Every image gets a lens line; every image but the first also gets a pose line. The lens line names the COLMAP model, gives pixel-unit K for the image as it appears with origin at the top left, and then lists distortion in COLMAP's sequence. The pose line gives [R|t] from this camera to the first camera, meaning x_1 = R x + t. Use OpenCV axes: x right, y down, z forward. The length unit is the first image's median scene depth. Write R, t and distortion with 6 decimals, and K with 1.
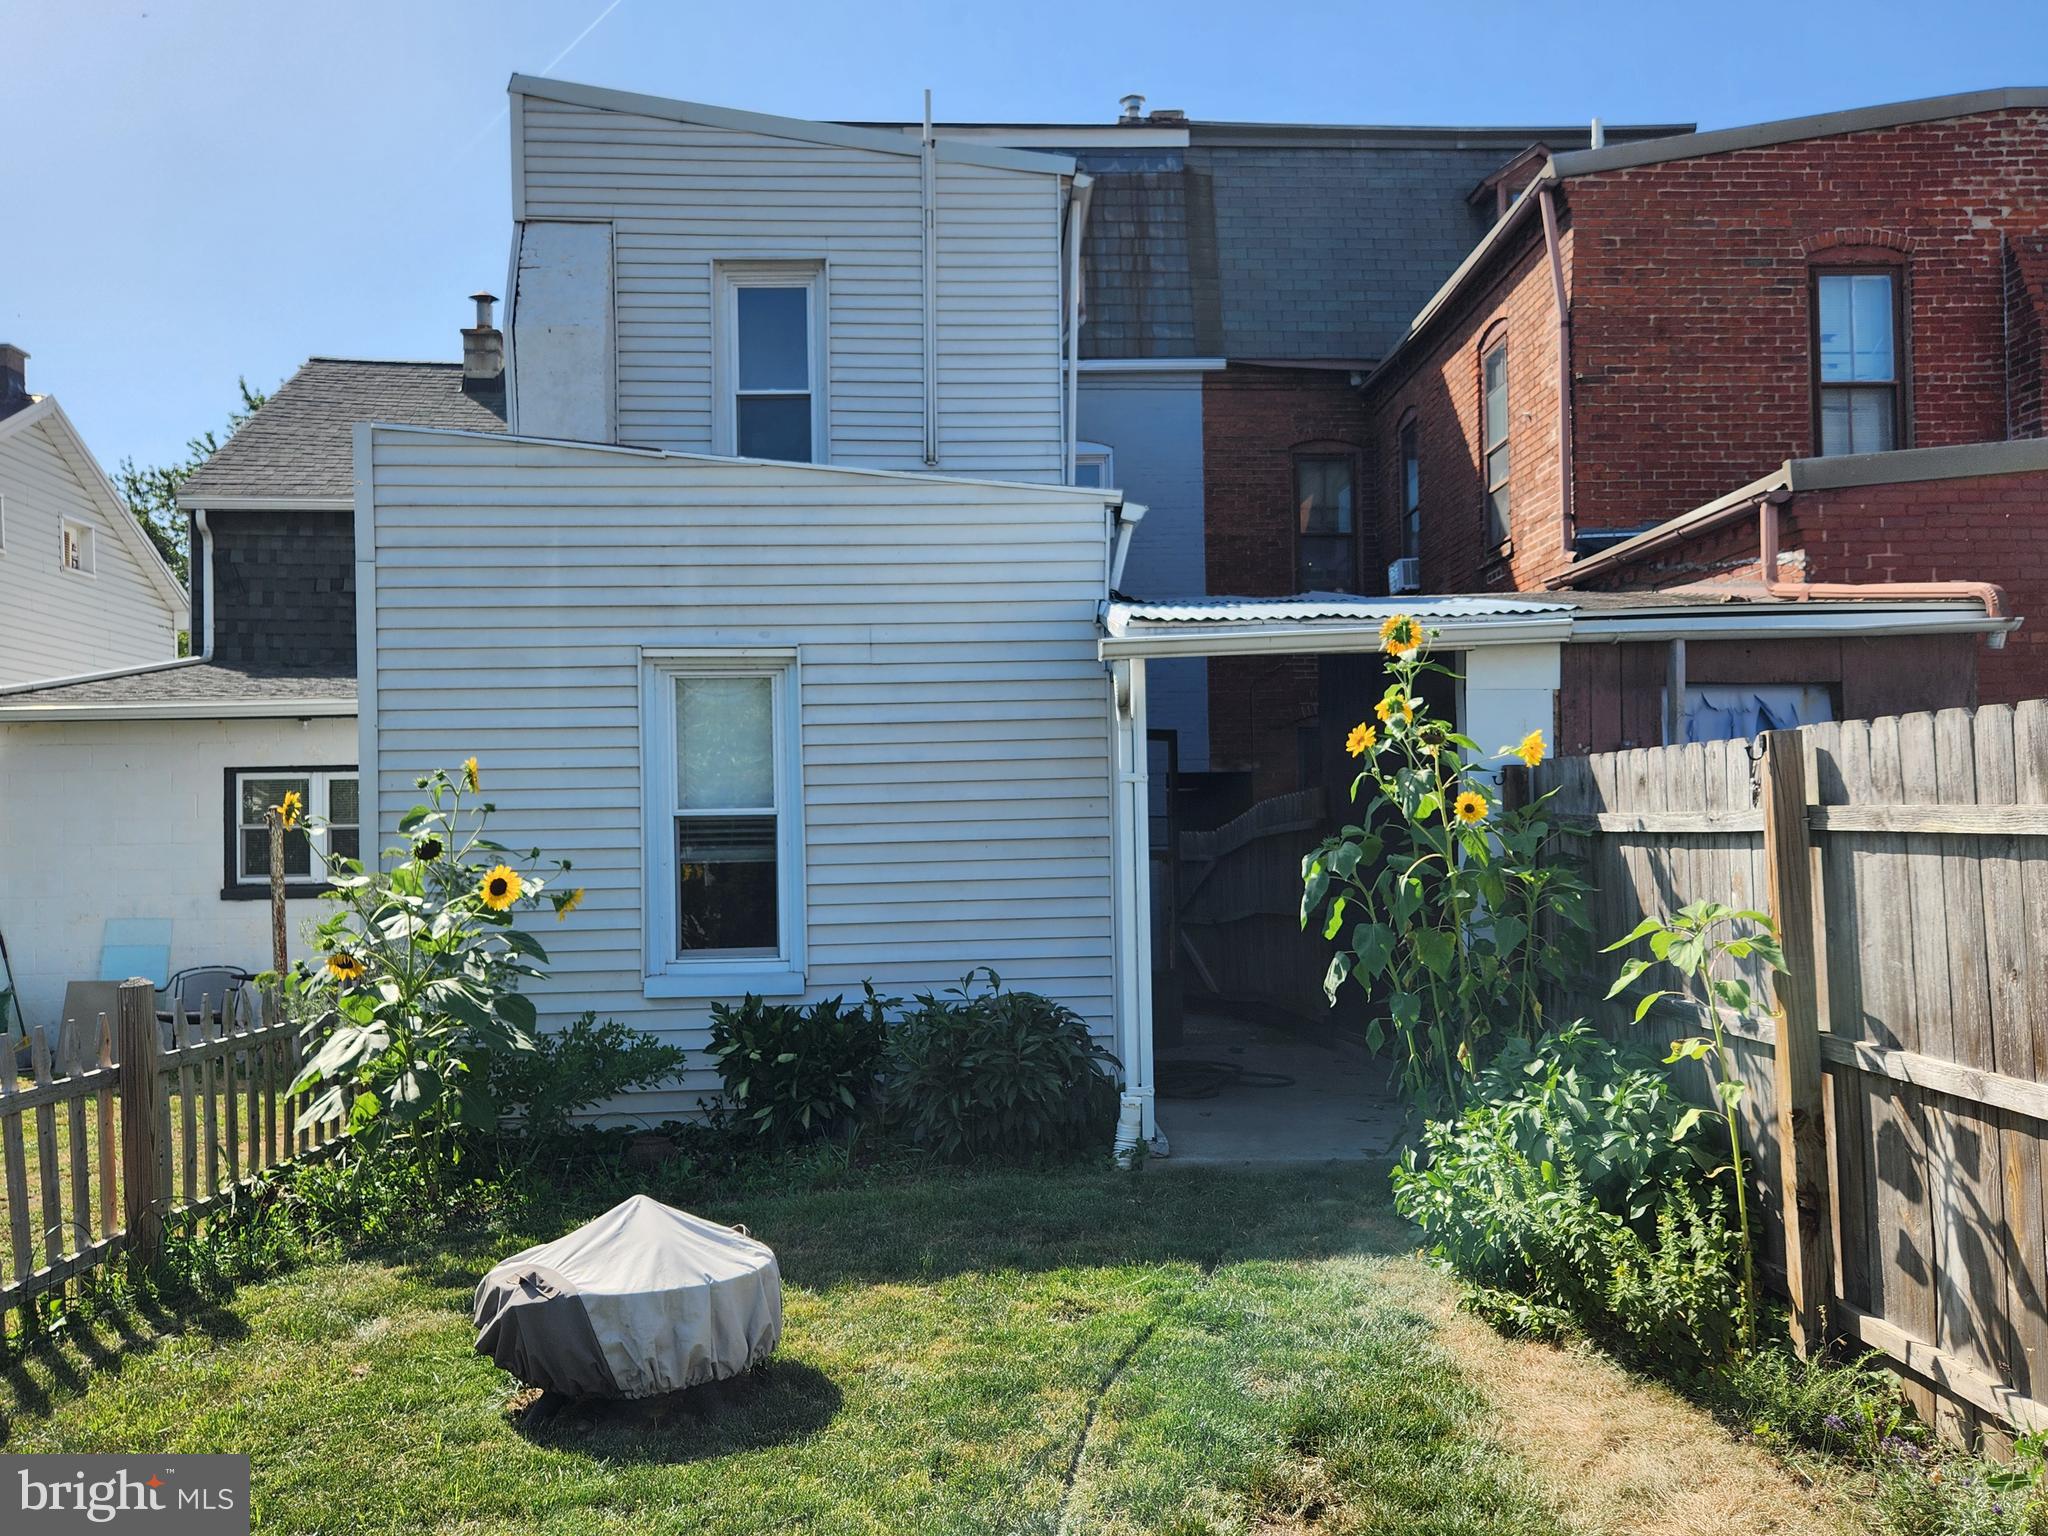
lens RADIAL K [[1368.7, 0, 1023.8], [0, 1368.7, 776.7], [0, 0, 1]] dist [0.032150, 0.001599]
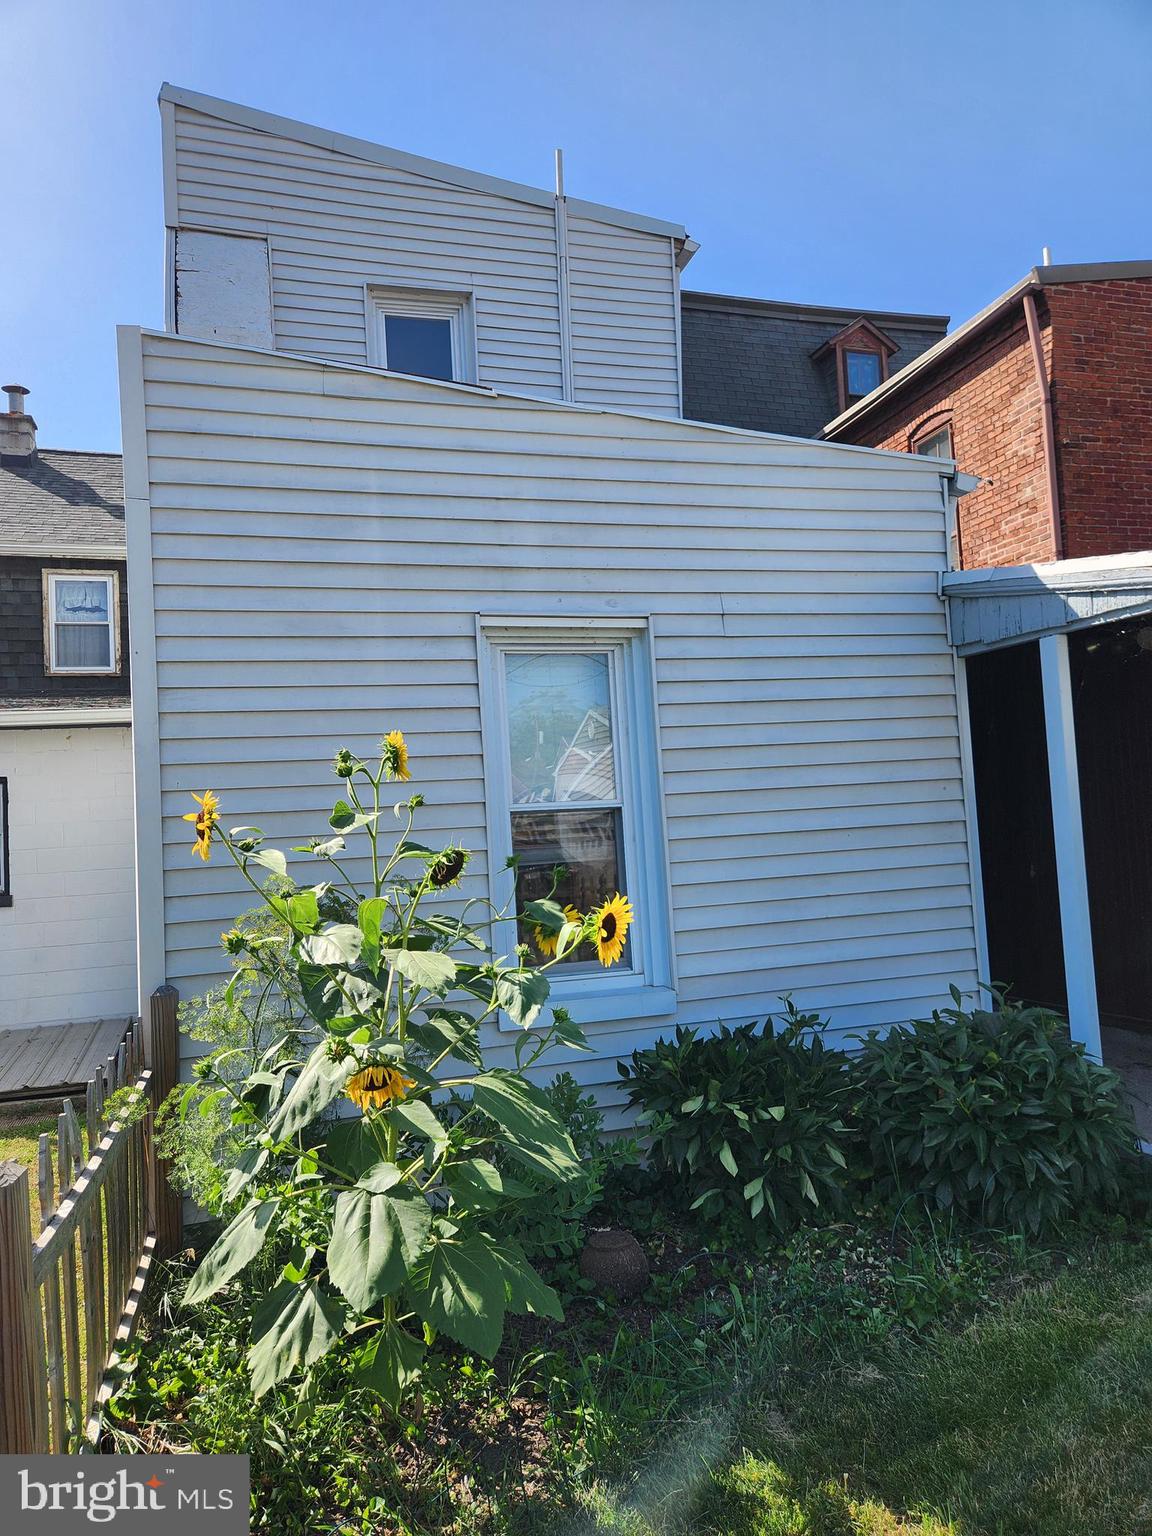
lens RADIAL K [[946.3, 0, 576.3], [0, 946.3, 757.2], [0, 0, 1]] dist [0.022207, -0.003802]
pose [[0.979069, -0.019829, 0.202560, -0.219821], [0.026307, 0.999223, -0.029339, 0.008358], [-0.201820, 0.034054, 0.978830, 0.269149]]
